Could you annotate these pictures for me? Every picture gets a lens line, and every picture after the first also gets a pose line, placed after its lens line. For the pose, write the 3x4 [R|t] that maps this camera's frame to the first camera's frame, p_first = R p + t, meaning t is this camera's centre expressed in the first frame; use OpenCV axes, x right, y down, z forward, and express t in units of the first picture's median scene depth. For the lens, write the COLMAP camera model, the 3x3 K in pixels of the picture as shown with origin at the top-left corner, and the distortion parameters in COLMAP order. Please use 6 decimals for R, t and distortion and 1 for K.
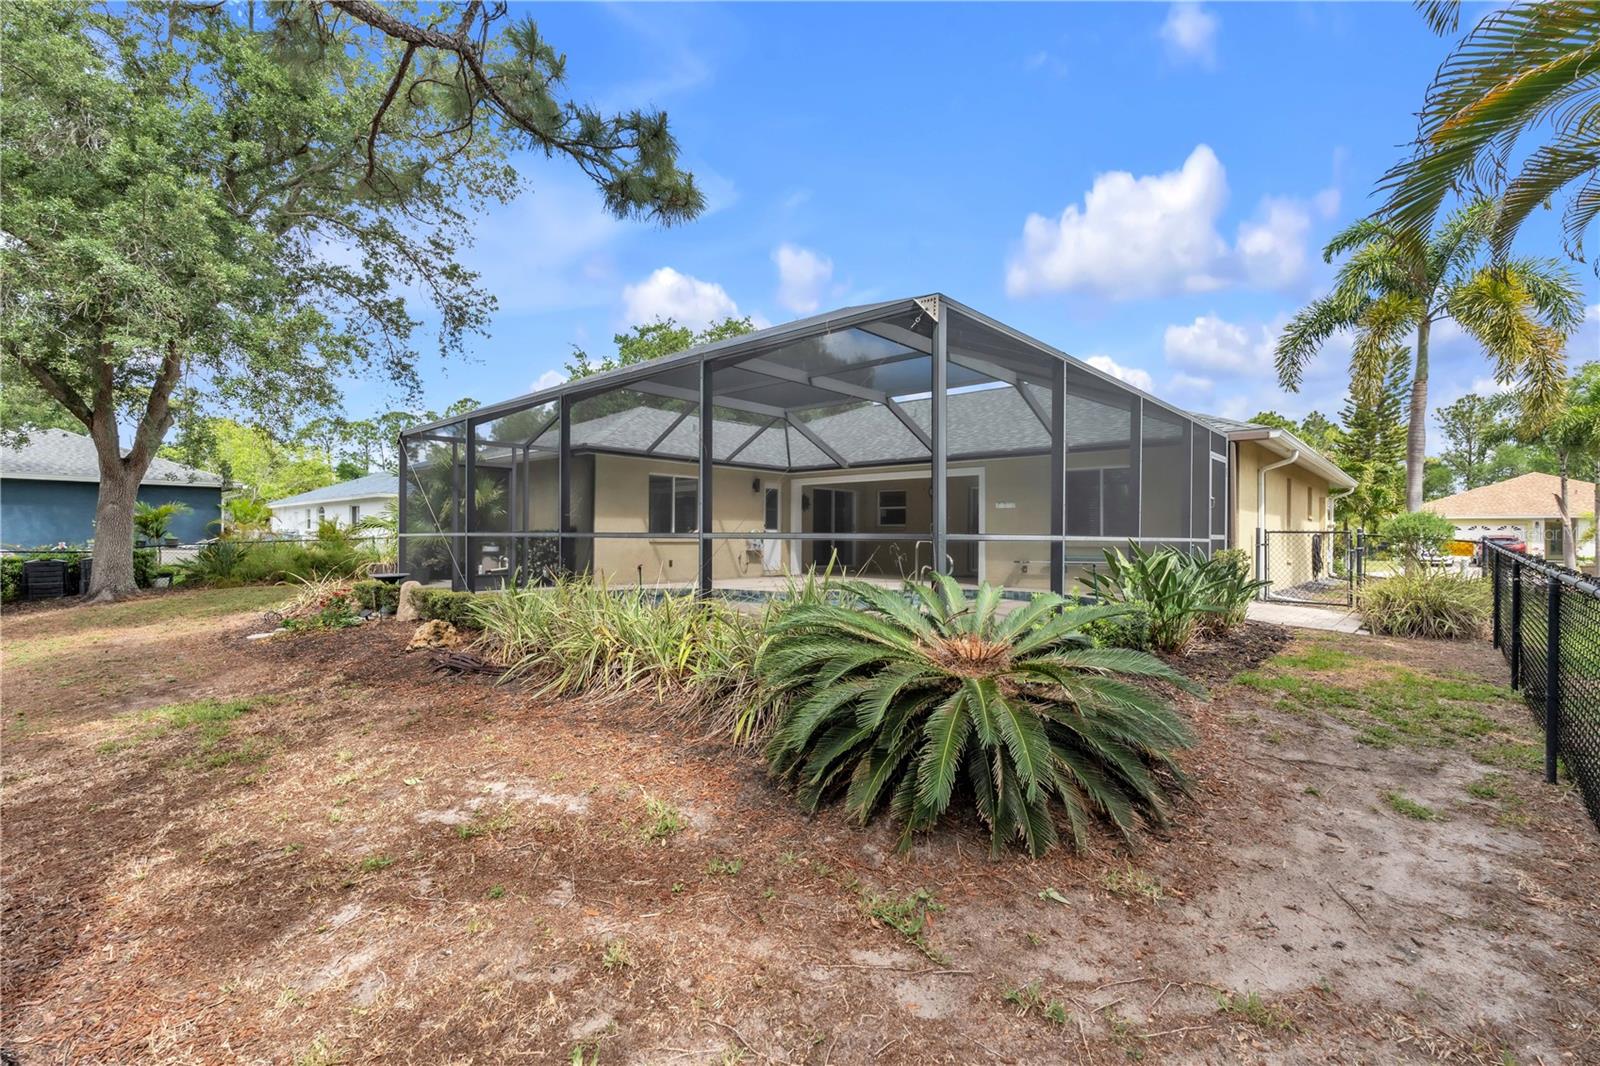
lens RADIAL K [[731.5, 0, 798.7], [0, 731.5, 537.3], [0, 0, 1]] dist [0.002887, 0.000076]
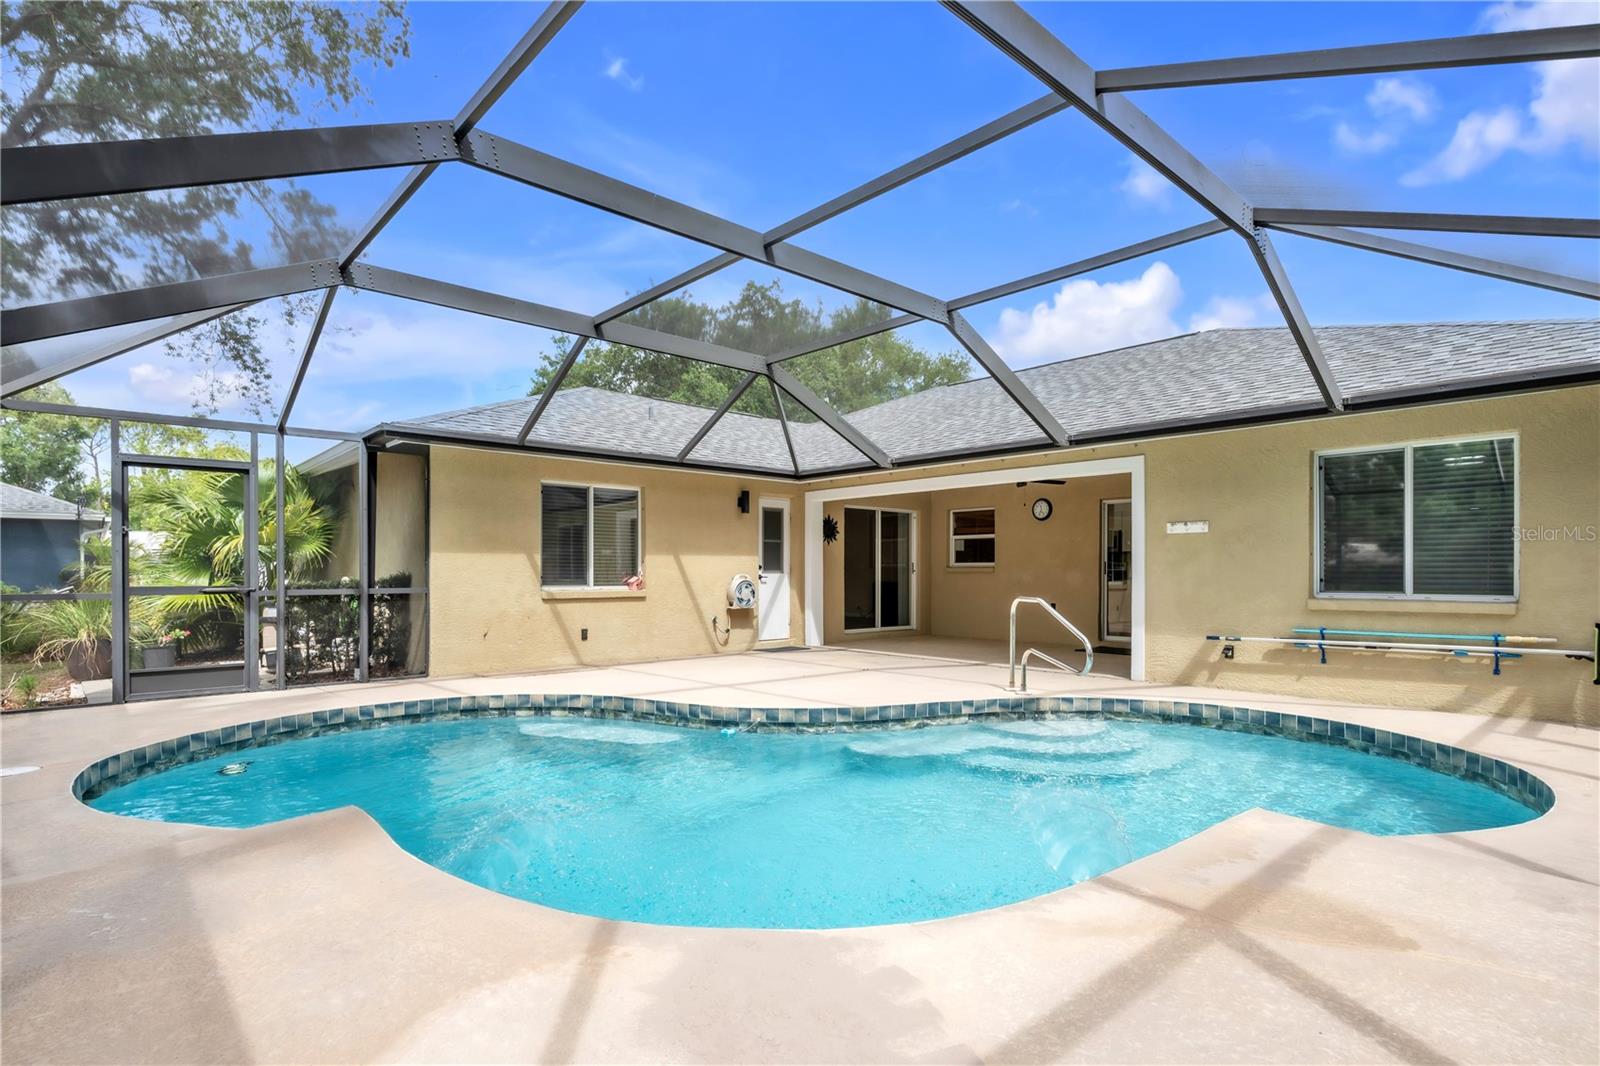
lens RADIAL K [[787.5, 0, 790.0], [0, 787.5, 566.6], [0, 0, 1]] dist [-0.011266, 0.000080]
pose [[0.992612, -0.007313, -0.121115, 0.061216], [0.006530, 0.999955, -0.006860, -0.012408], [0.121160, 0.006019, 0.992615, 0.360073]]
